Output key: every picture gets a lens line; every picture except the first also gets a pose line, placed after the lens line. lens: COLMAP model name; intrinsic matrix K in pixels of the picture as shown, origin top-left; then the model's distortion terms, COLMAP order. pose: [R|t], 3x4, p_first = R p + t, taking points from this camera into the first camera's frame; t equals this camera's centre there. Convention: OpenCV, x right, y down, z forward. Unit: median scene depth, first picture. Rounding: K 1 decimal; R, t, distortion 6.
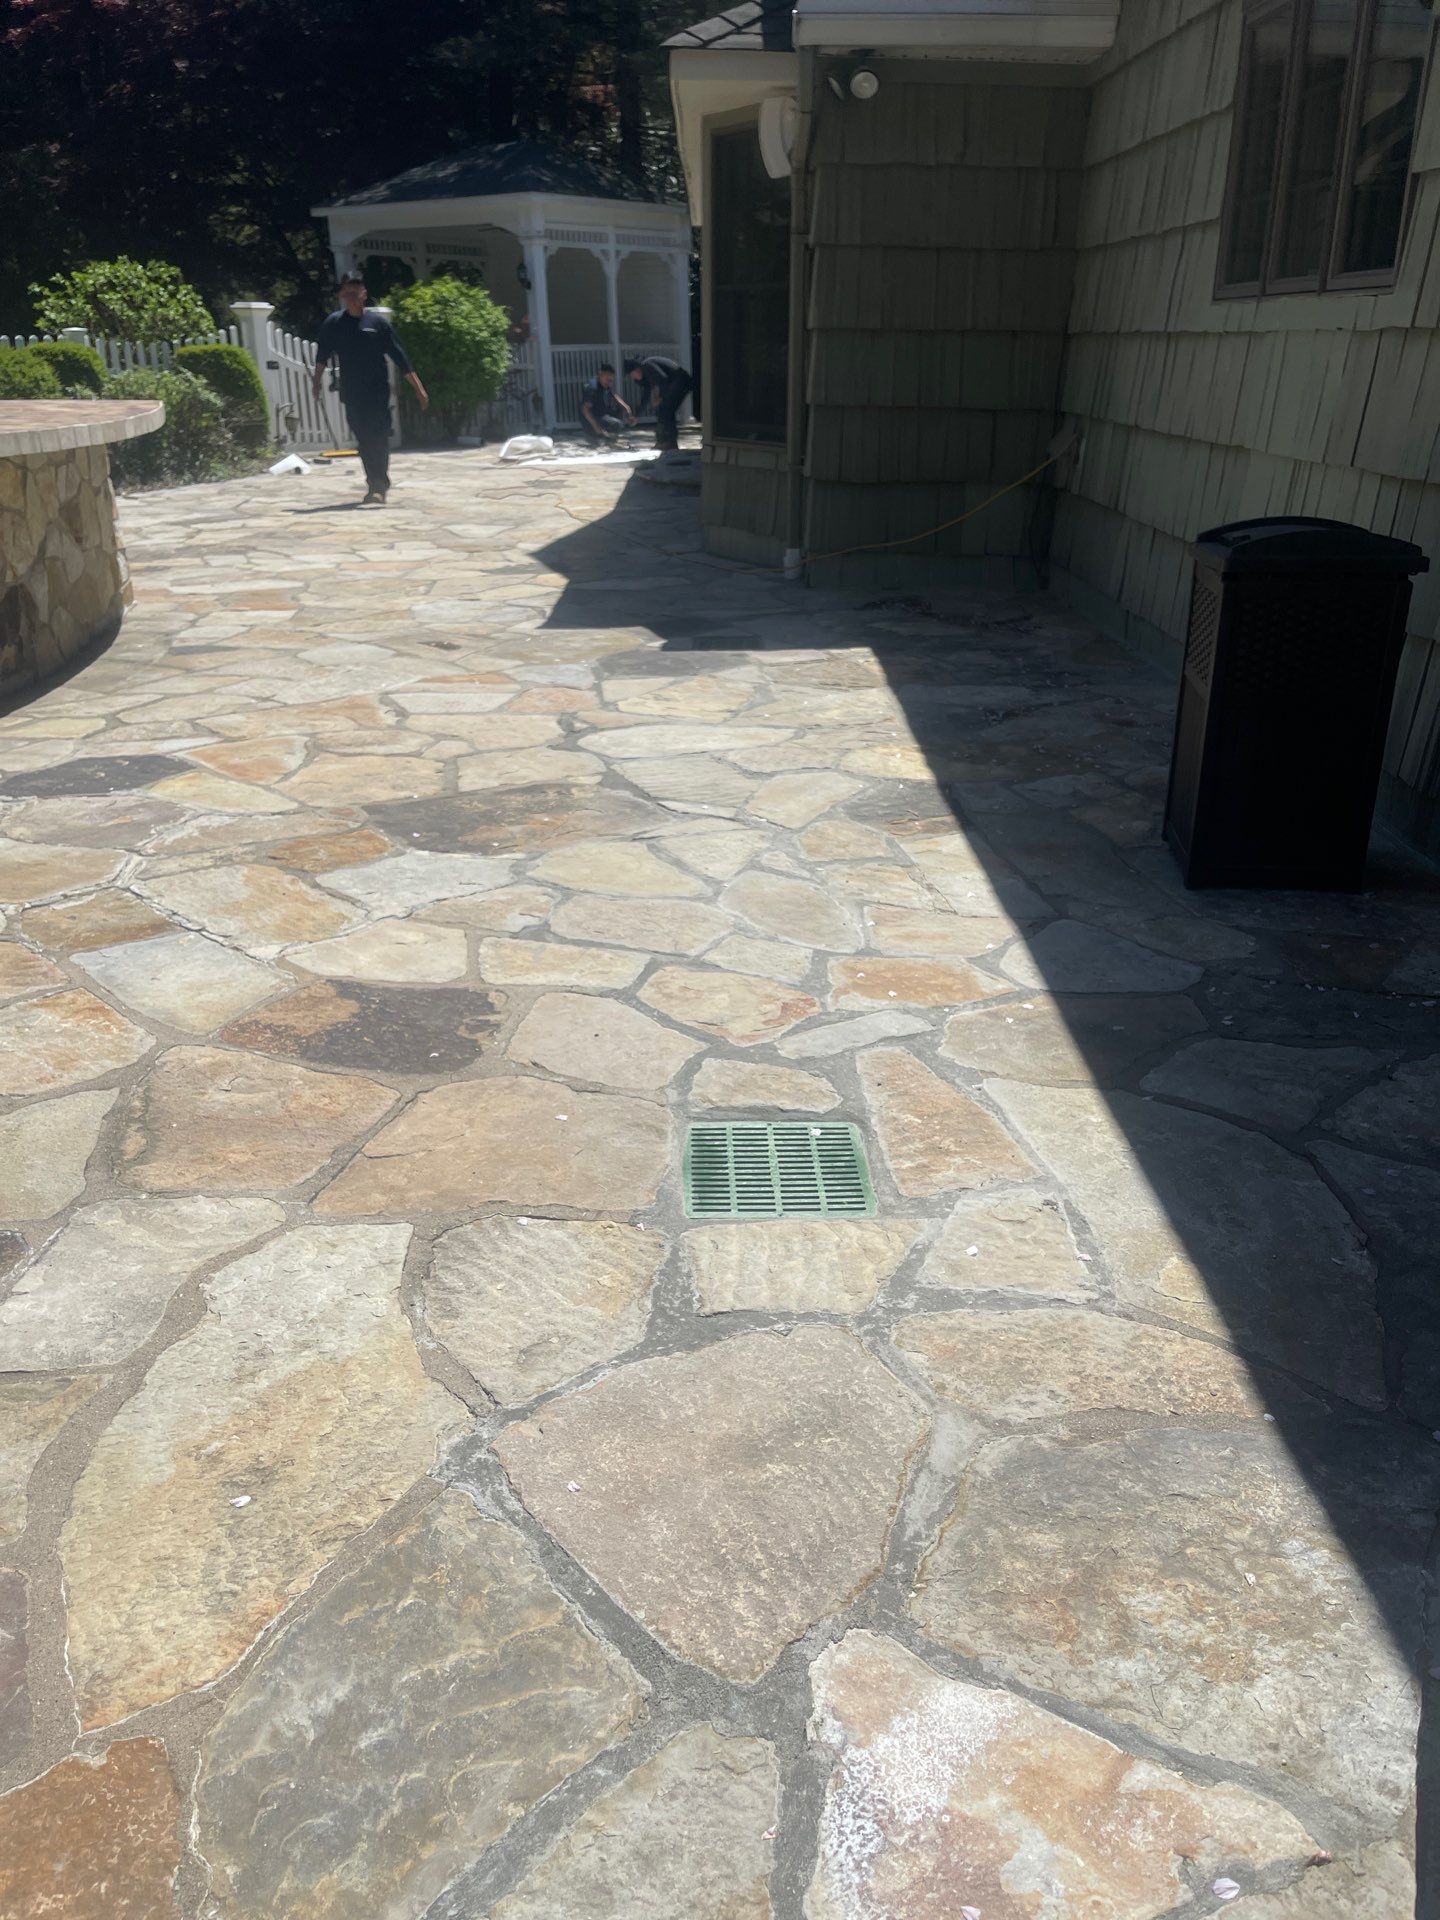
lens RADIAL K [[1451.2, 0, 722.3], [0, 1451.2, 968.5], [0, 0, 1]] dist [0.079163, -0.106620]
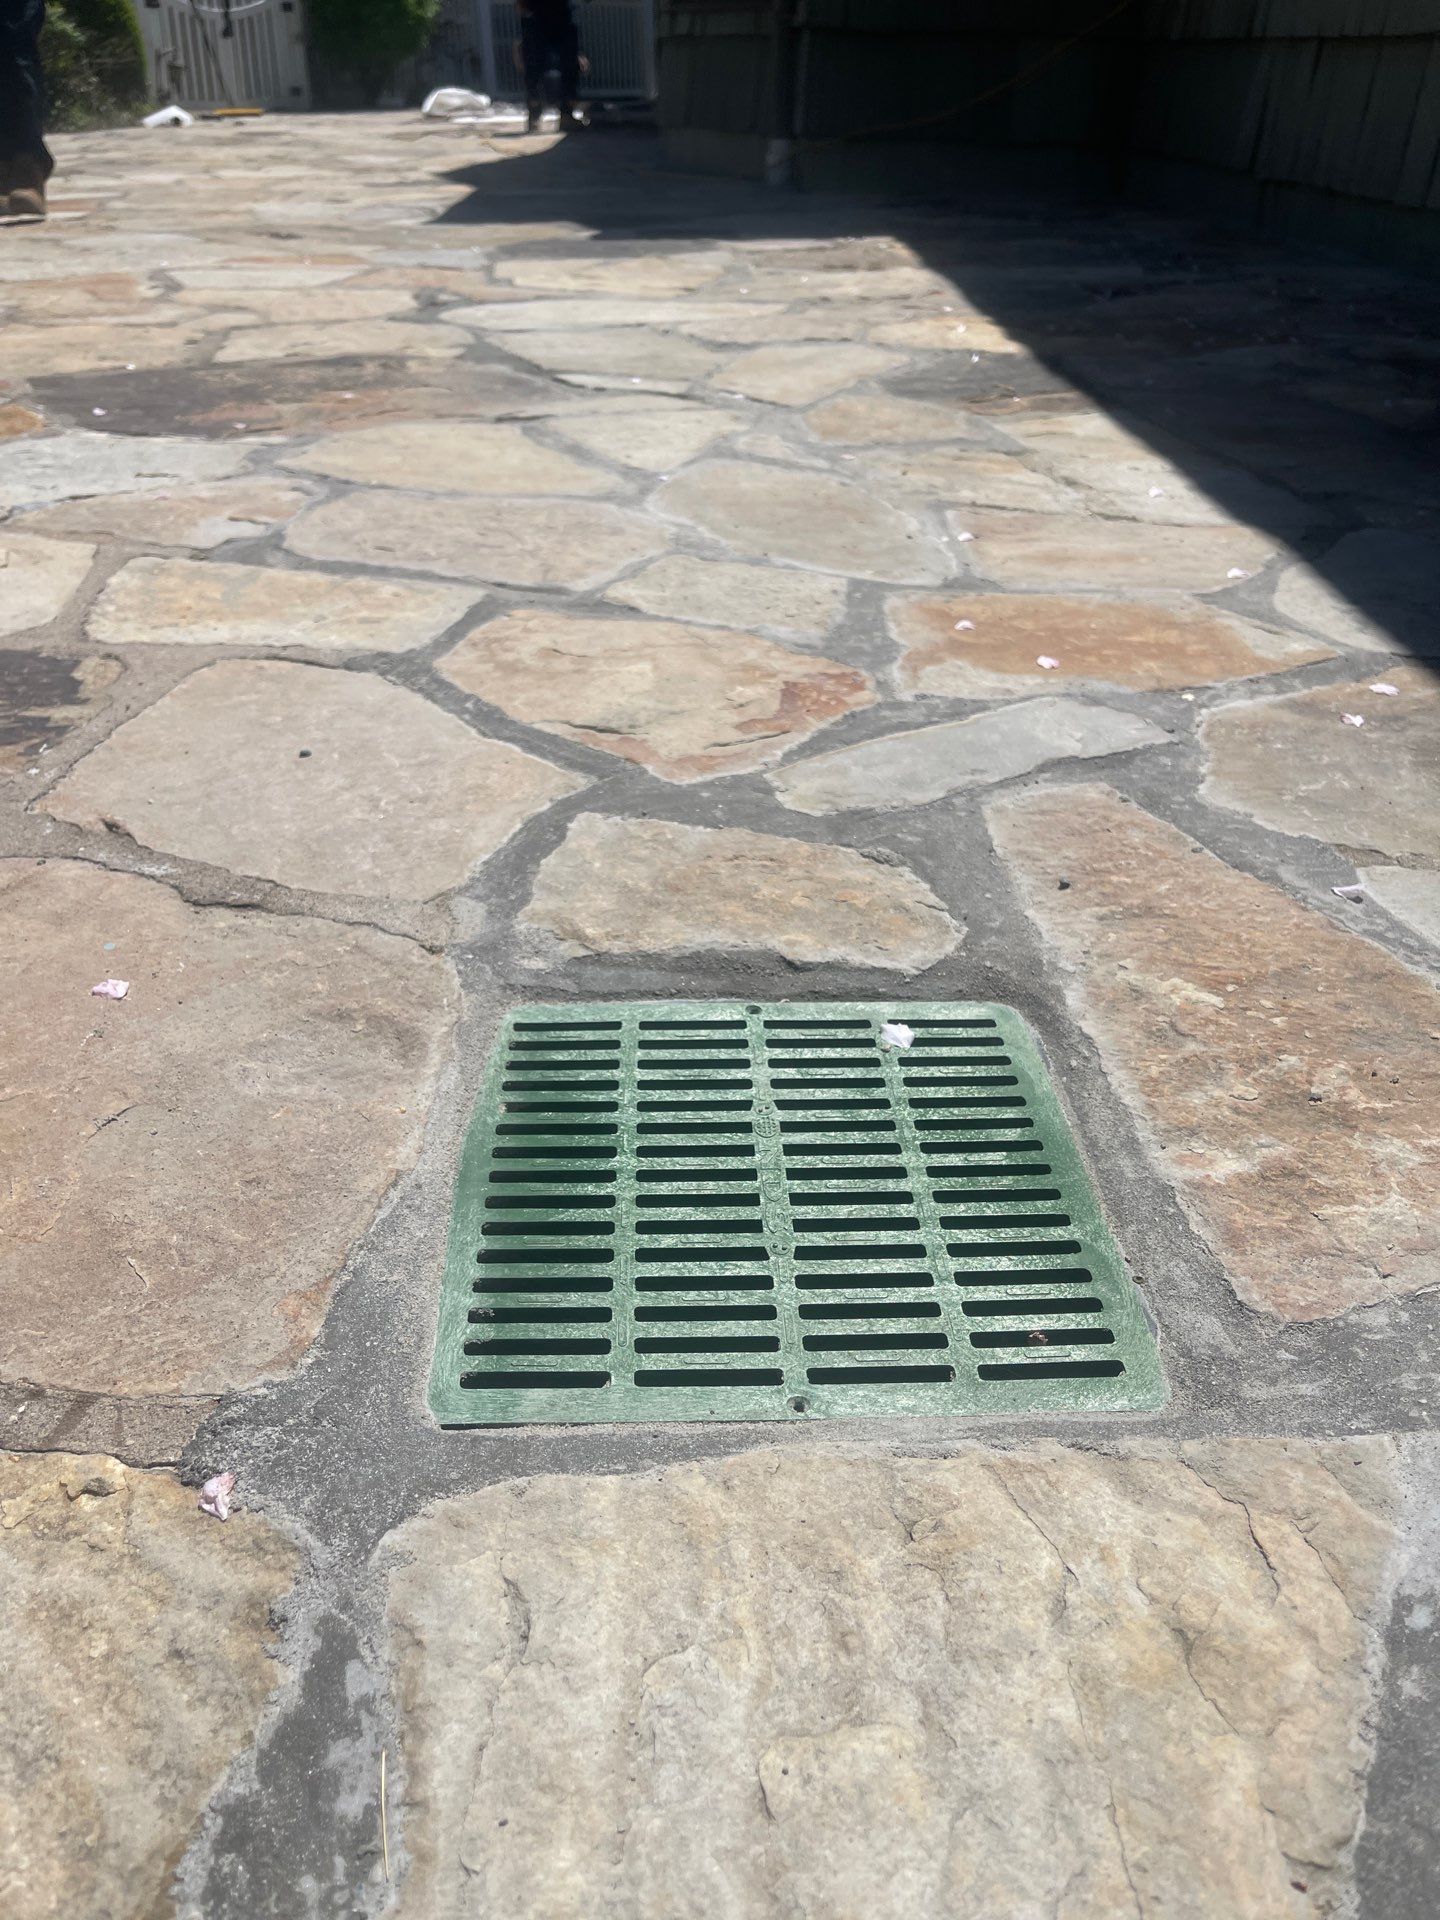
lens RADIAL K [[1438.5, 0, 713.9], [0, 1438.5, 965.4], [0, 0, 1]] dist [0.083979, -0.132603]
pose [[0.999922, -0.000056, 0.012507, 0.015139], [-0.001812, 0.988796, 0.149264, 0.038110], [-0.012375, -0.149275, 0.988718, 0.531505]]
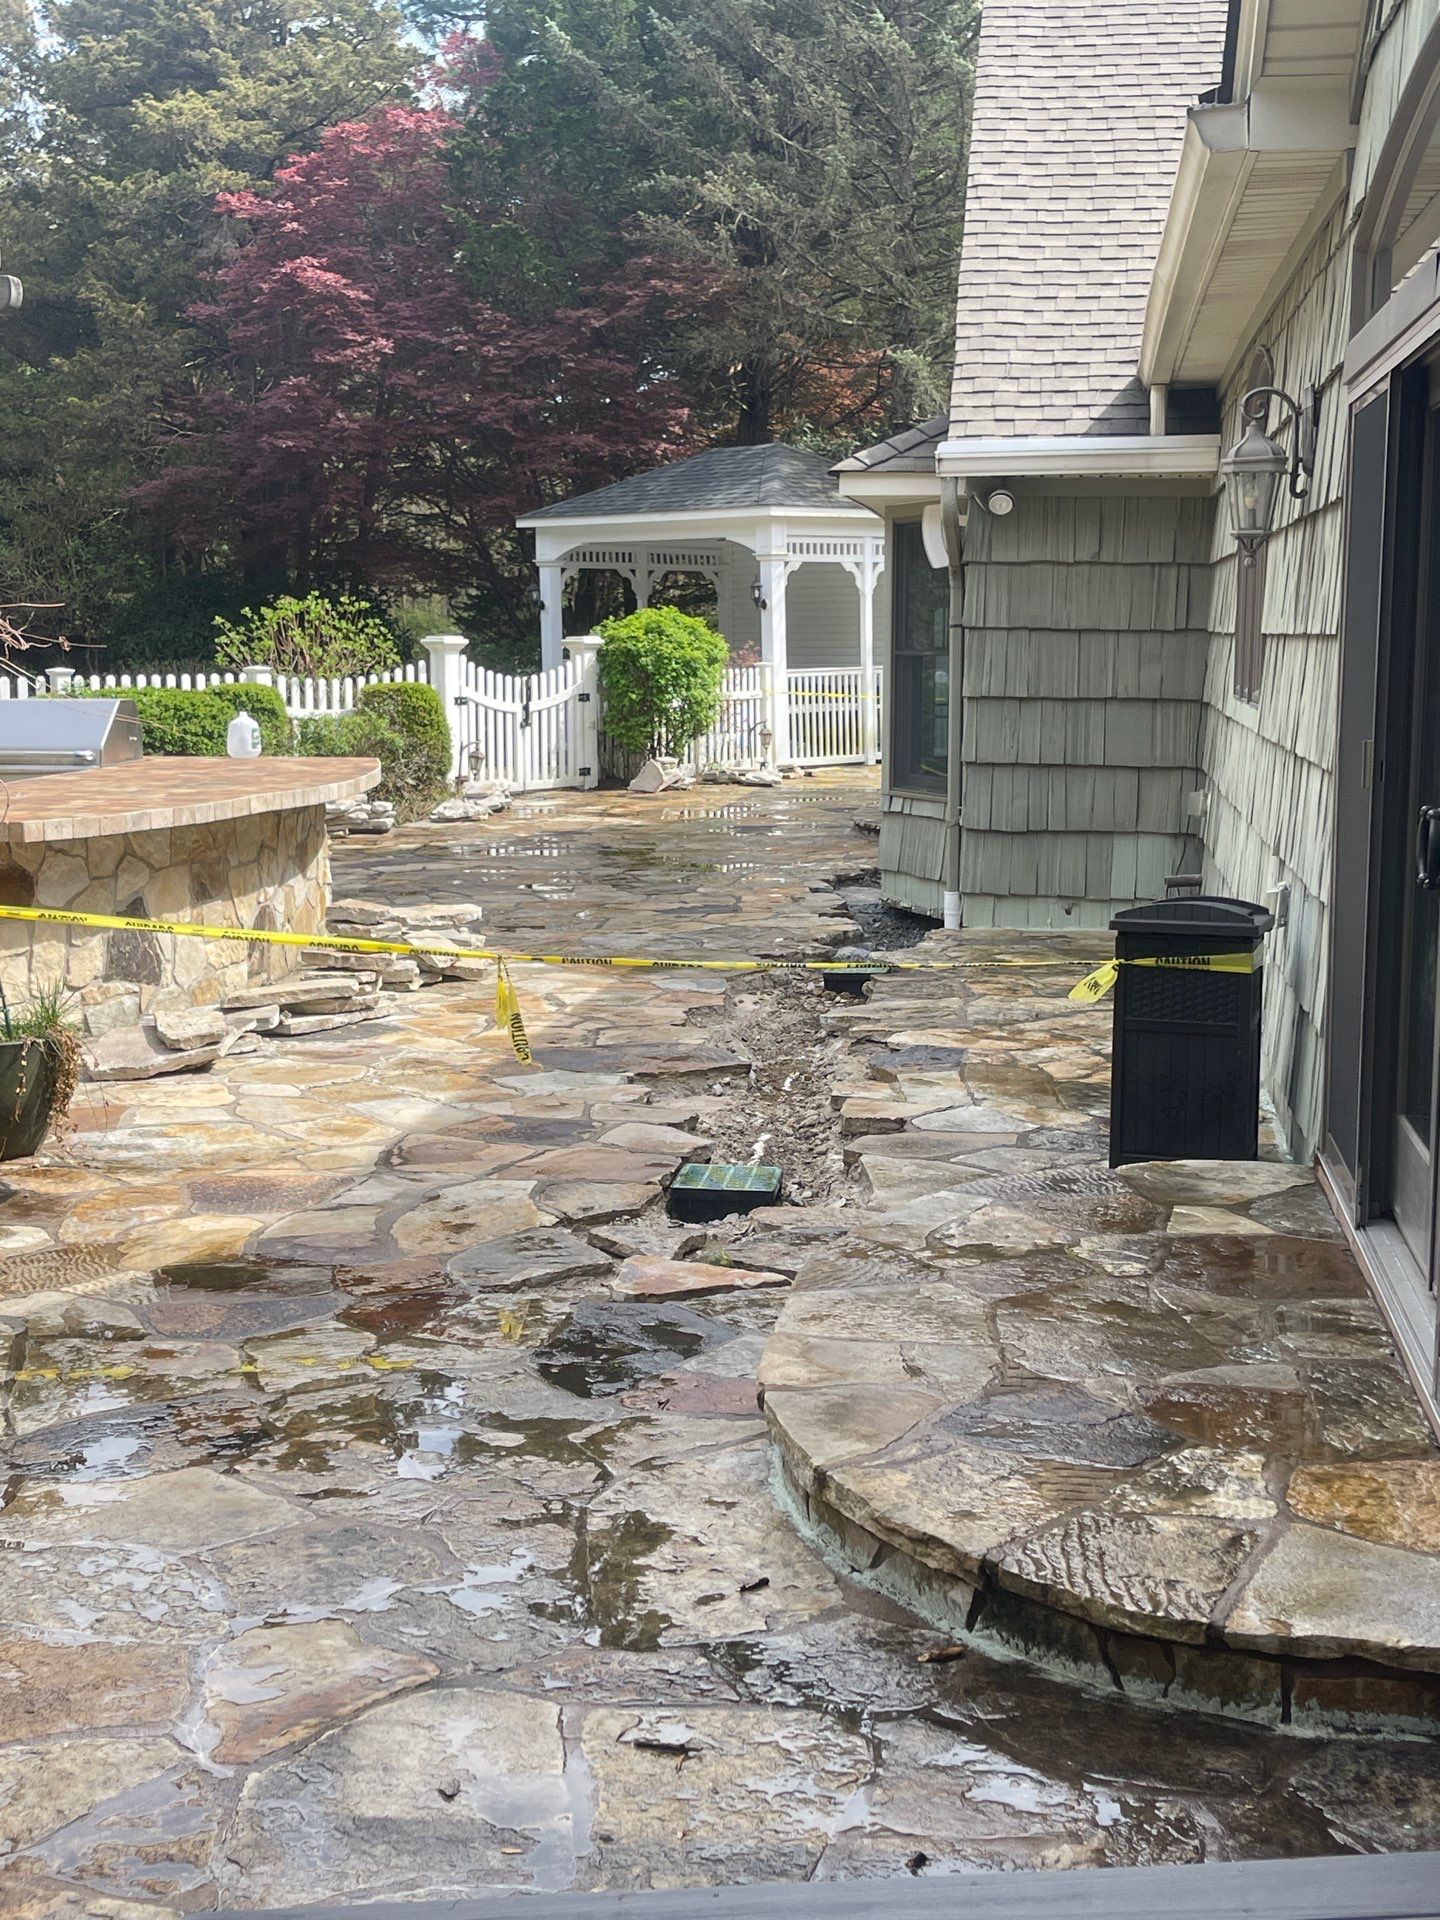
lens RADIAL K [[2345.9, 0, 720.0], [0, 2345.9, 960.0], [0, 0, 1]] dist [0.196966, -0.000959]
pose [[0.987543, 0.020197, -0.156049, 0.366345], [-0.060415, 0.964384, -0.257514, 0.483462], [0.145290, 0.263734, 0.953591, -1.458088]]
